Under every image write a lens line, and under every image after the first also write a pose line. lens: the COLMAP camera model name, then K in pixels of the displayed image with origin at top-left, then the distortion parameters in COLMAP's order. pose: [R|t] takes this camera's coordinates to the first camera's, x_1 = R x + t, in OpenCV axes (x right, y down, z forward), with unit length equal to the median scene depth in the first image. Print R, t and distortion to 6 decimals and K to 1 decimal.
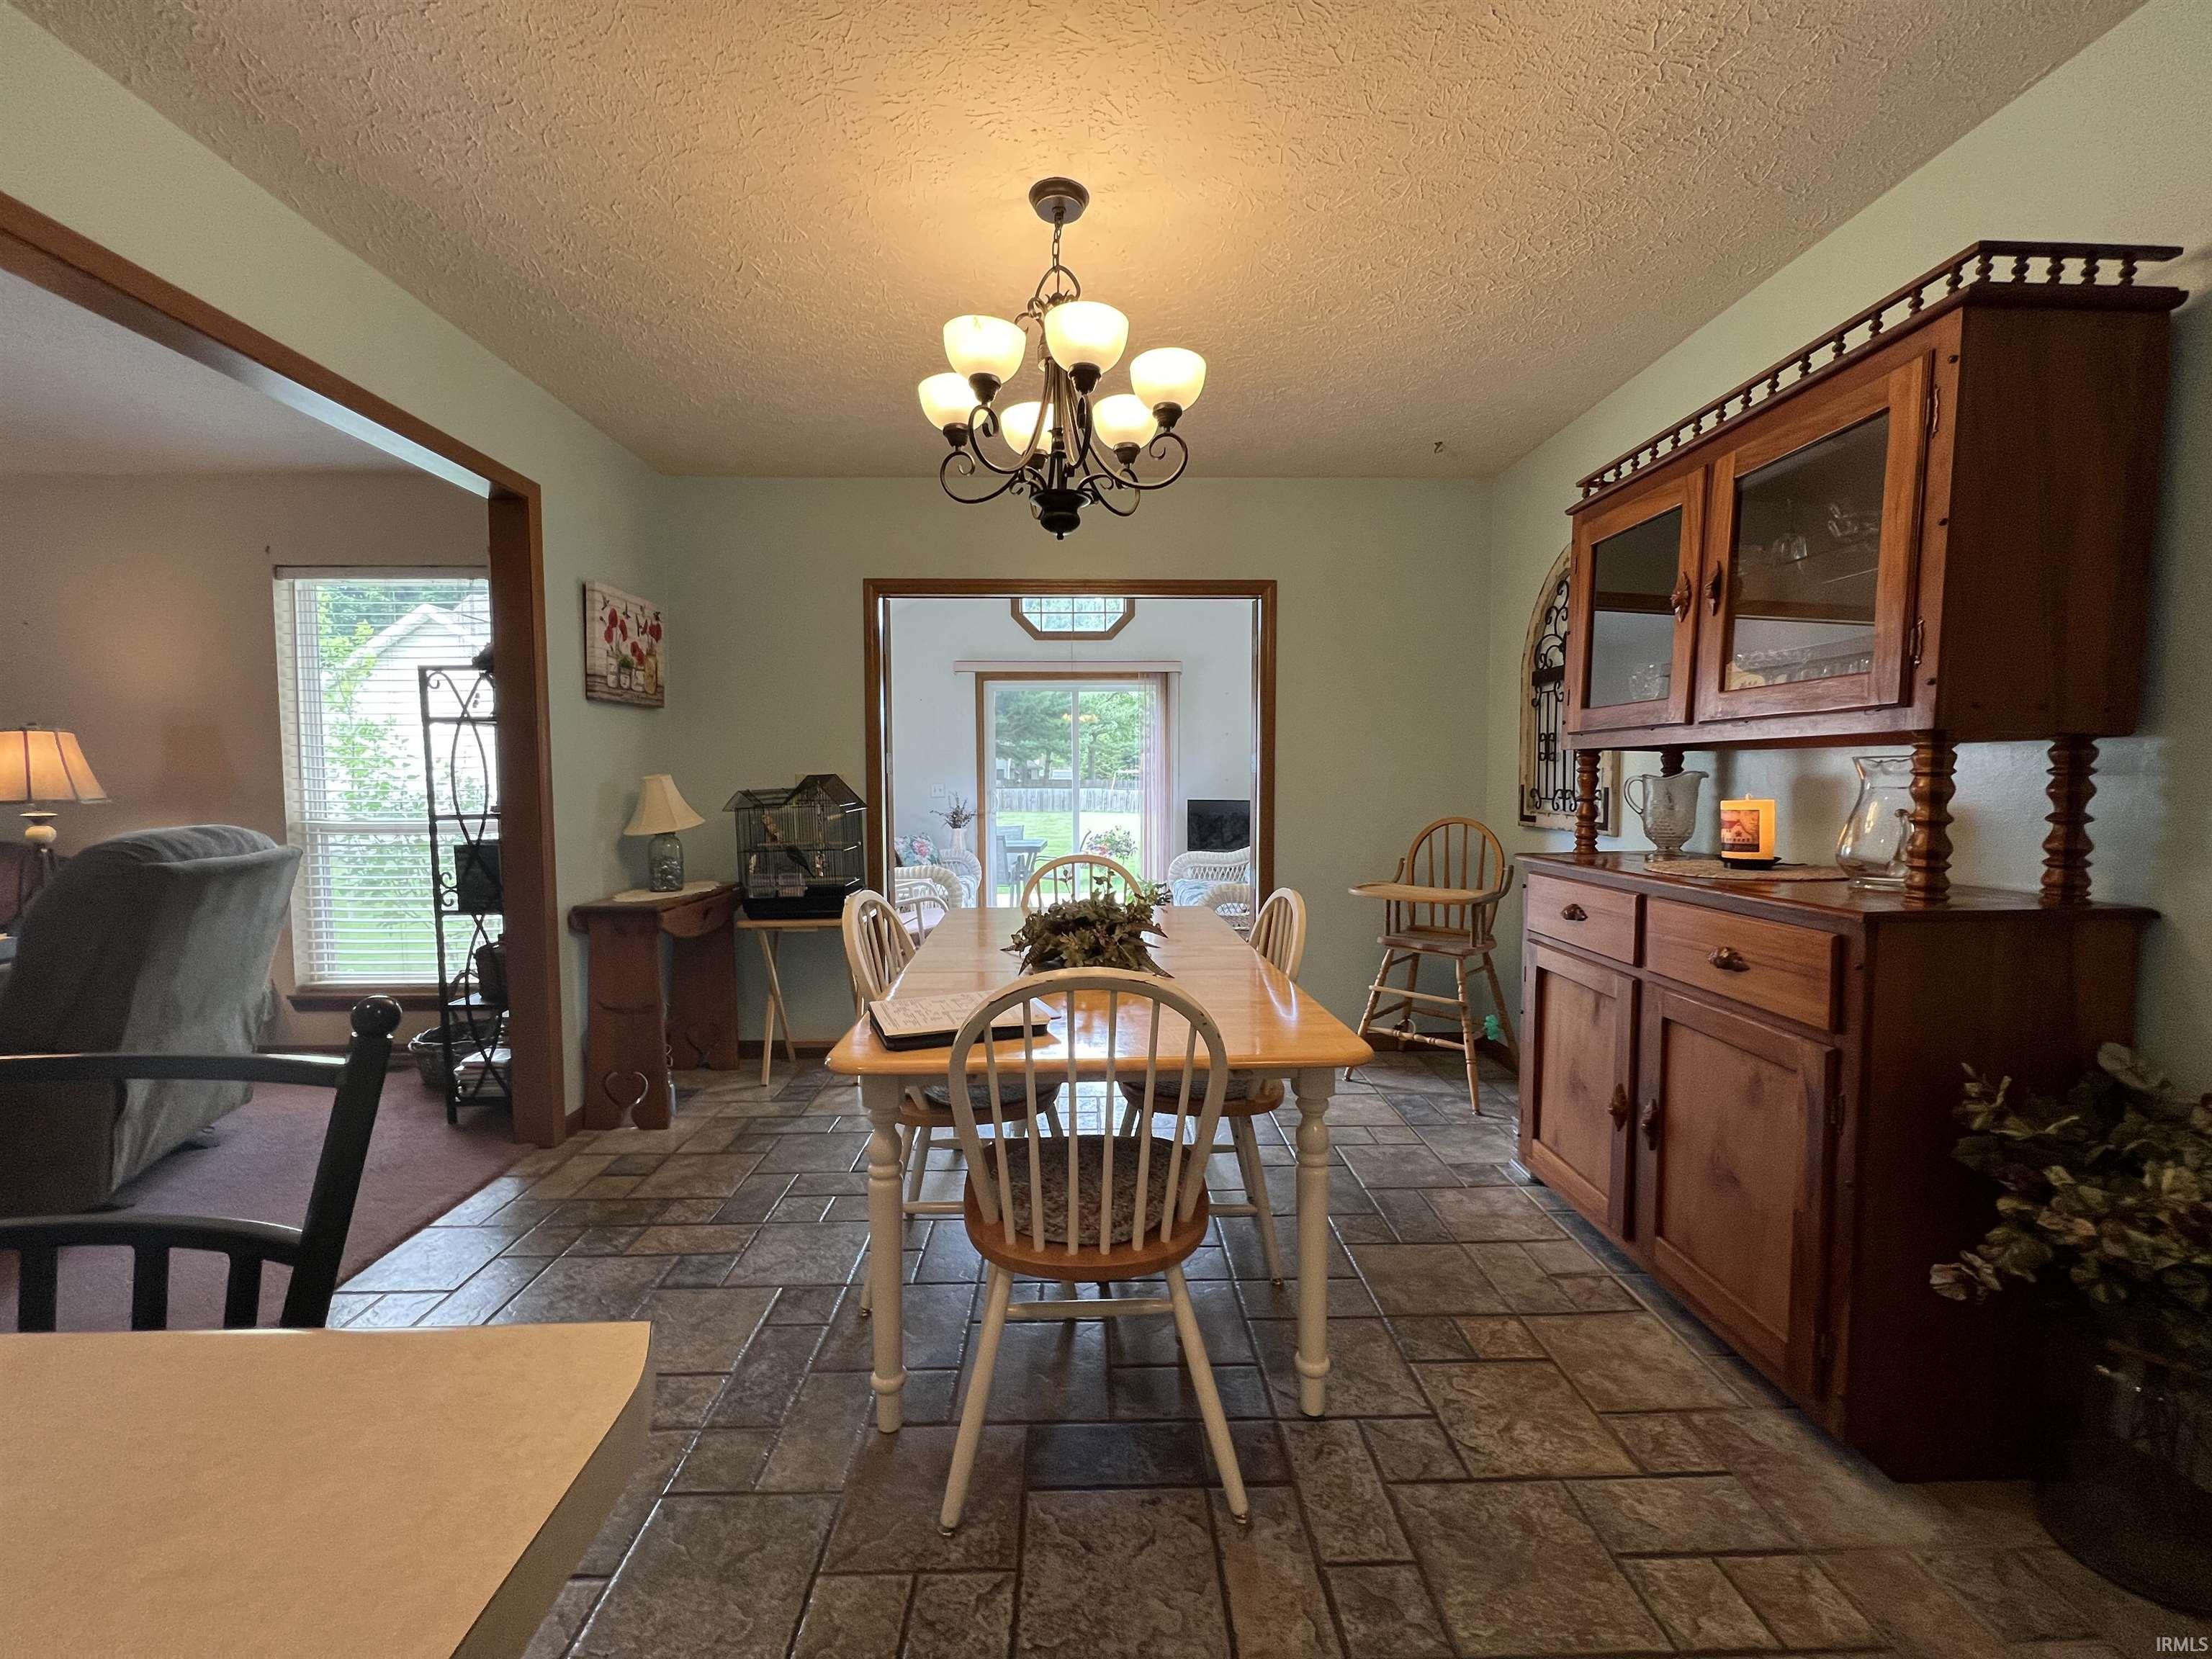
lens RADIAL K [[885.8, 0, 1104.2], [0, 885.8, 823.0], [0, 0, 1]] dist [-0.003036, 0.000056]
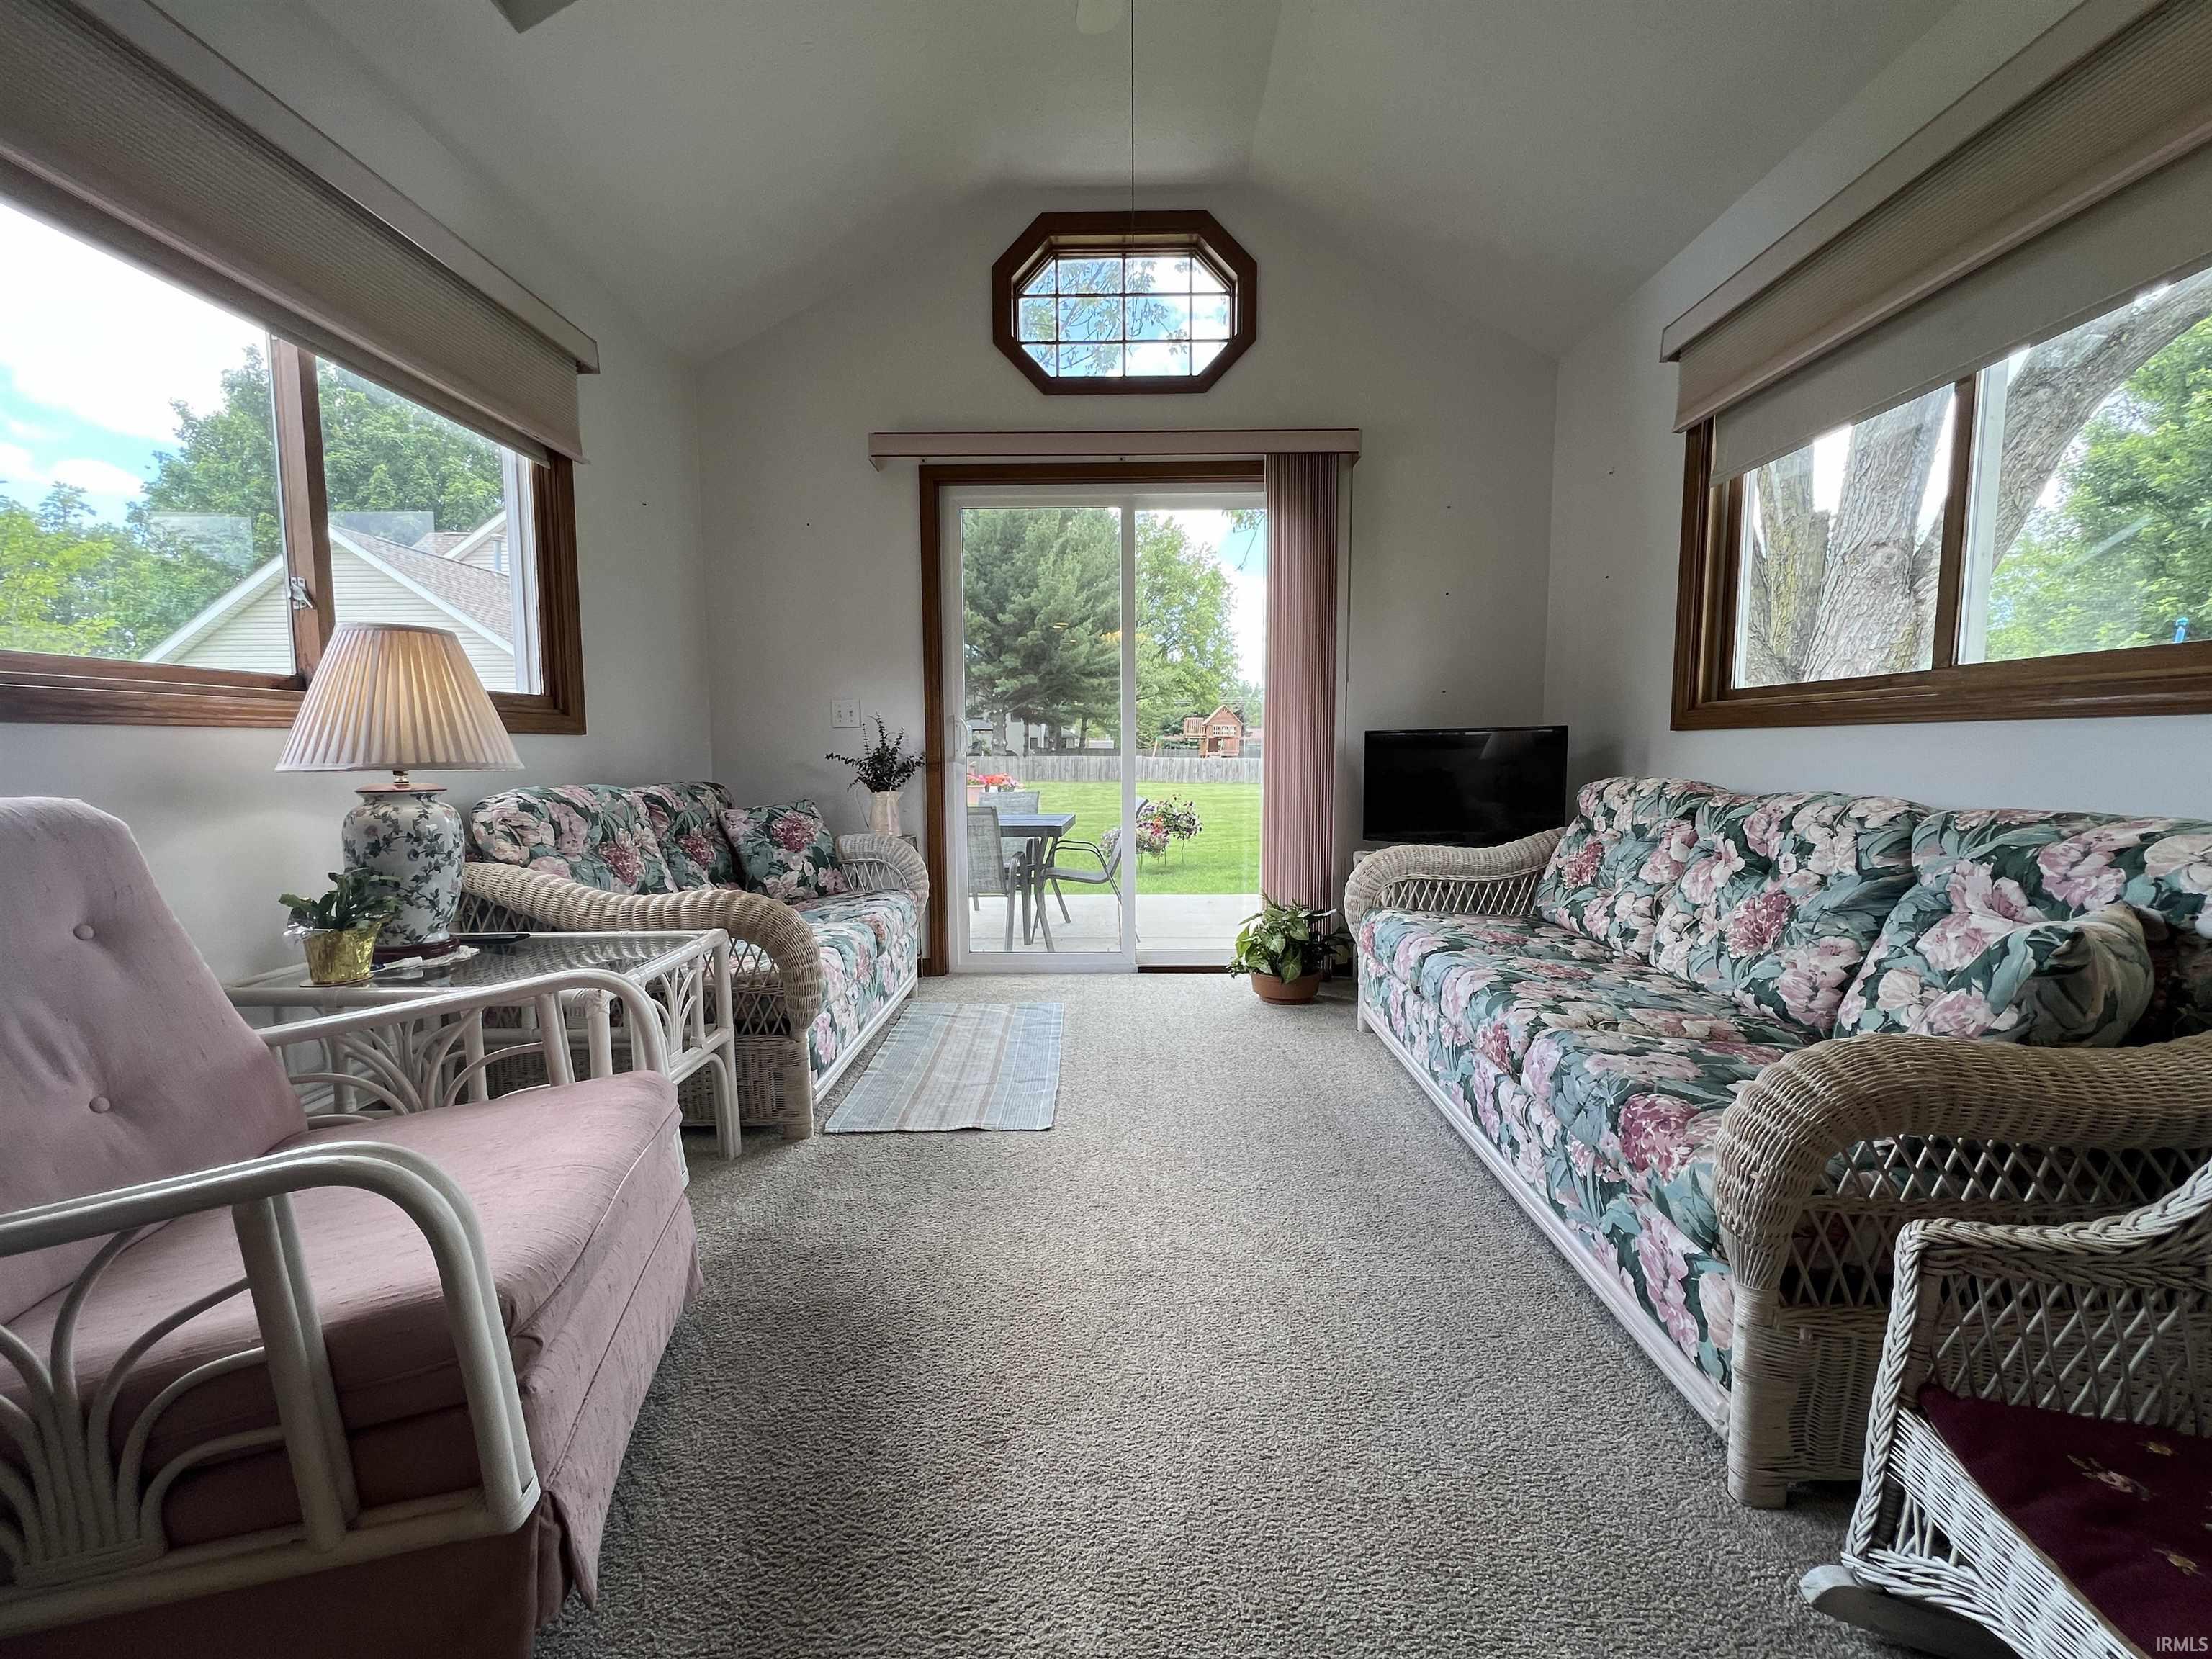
lens RADIAL K [[885.8, 0, 1108.1], [0, 885.8, 827.5], [0, 0, 1]] dist [-0.003036, 0.000056]
pose [[0.999316, 0.003504, -0.036815, -0.058273], [-0.002165, 0.999337, 0.036332, 0.017832], [0.036918, -0.036227, 0.998661, 1.179425]]
